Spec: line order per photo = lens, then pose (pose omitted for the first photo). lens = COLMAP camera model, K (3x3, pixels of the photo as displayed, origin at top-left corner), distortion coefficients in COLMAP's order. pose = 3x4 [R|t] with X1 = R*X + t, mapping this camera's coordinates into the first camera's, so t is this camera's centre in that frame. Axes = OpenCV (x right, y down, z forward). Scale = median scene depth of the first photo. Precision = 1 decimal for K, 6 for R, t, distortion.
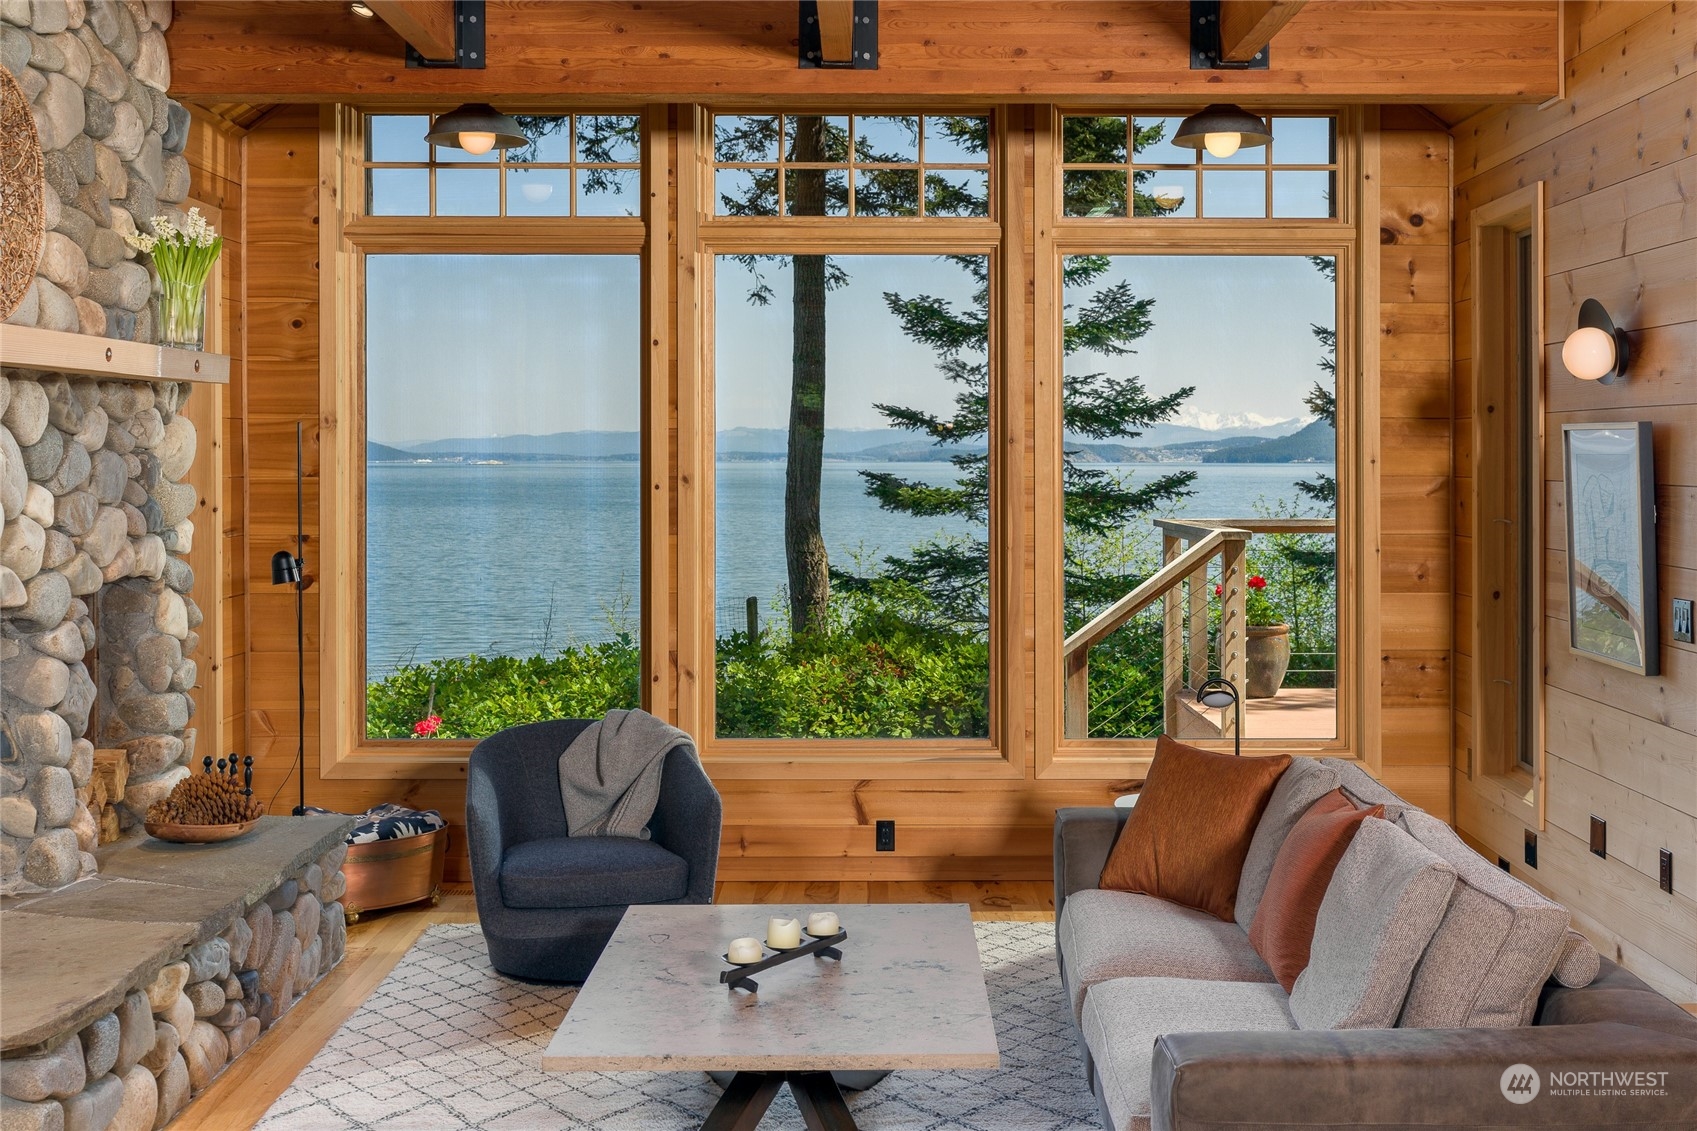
lens RADIAL K [[1864.2, 0, 847.1], [0, 1864.2, 447.8], [0, 0, 1]] dist [0.001556, 0.003200]
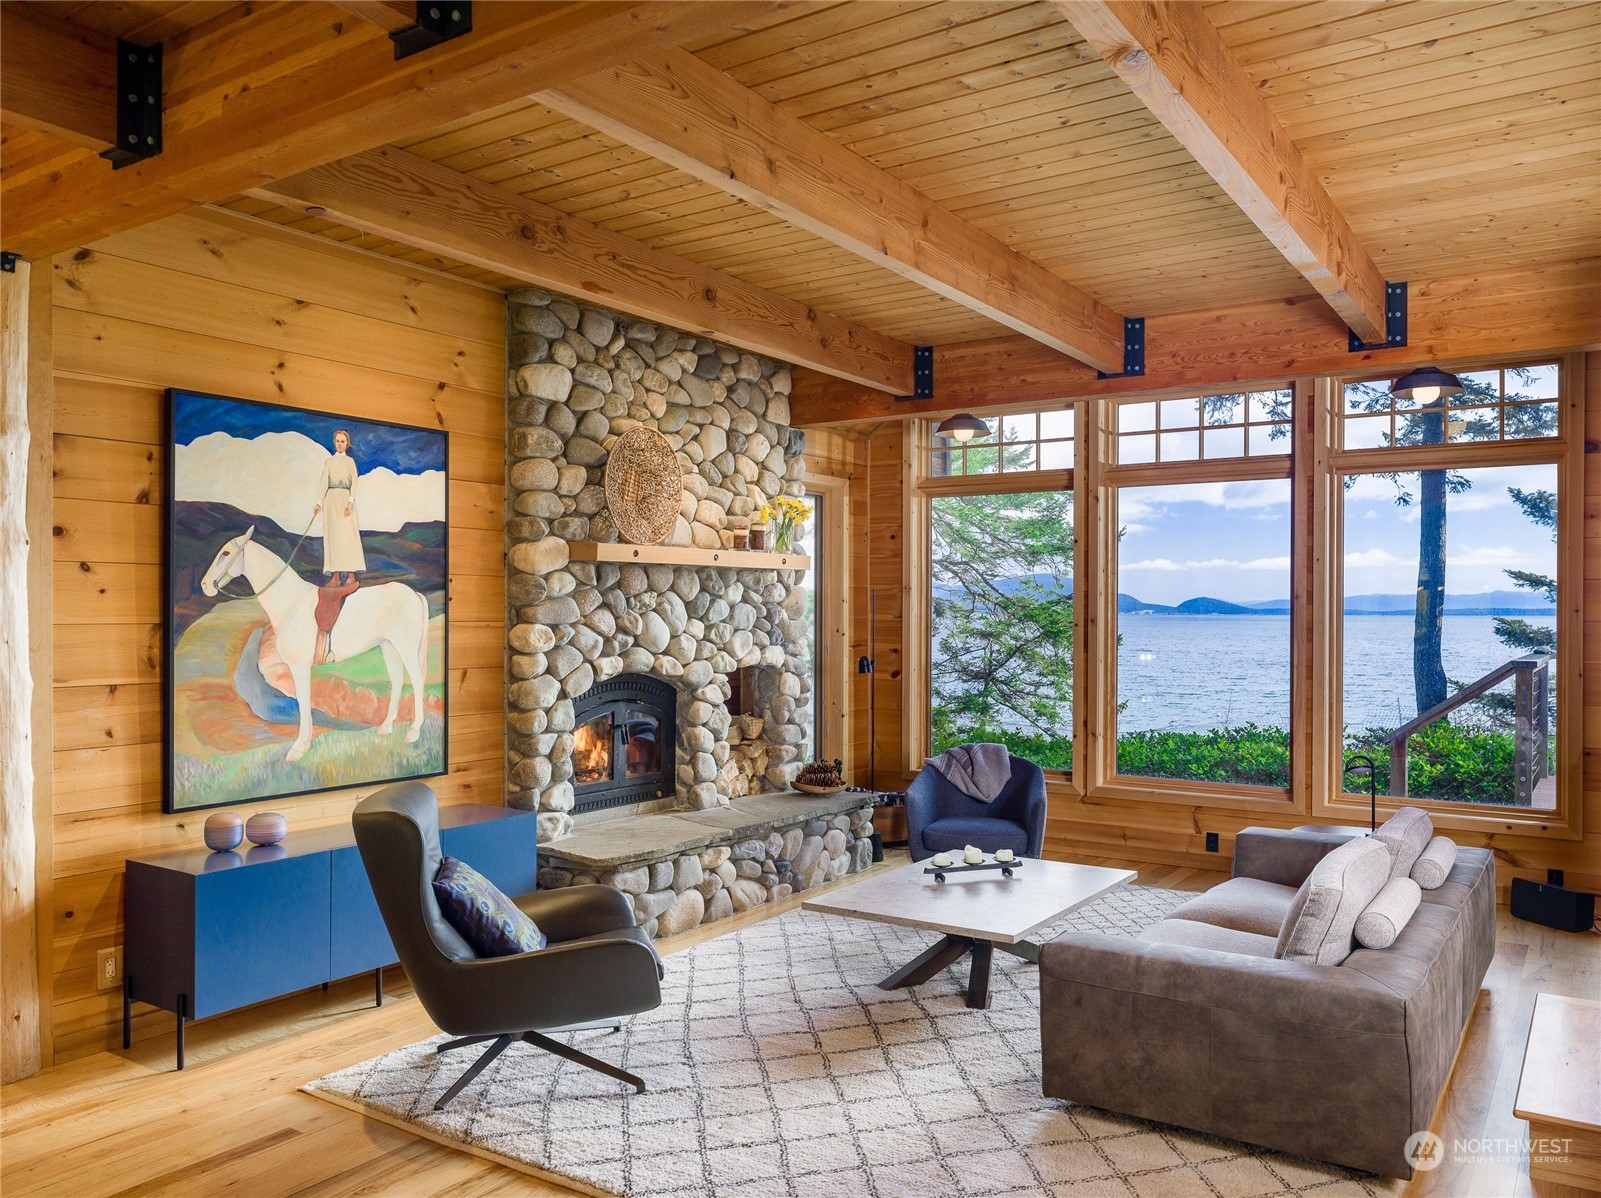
lens RADIAL K [[1126.3, 0, 788.7], [0, 1126.3, 601.1], [0, 0, 1]] dist [-0.003902, 0.002002]
pose [[0.842822, -0.003598, -0.538181, 0.293057], [0.001834, 0.999991, -0.003812, 0.003163], [0.538190, 0.002226, 0.842821, -0.023532]]
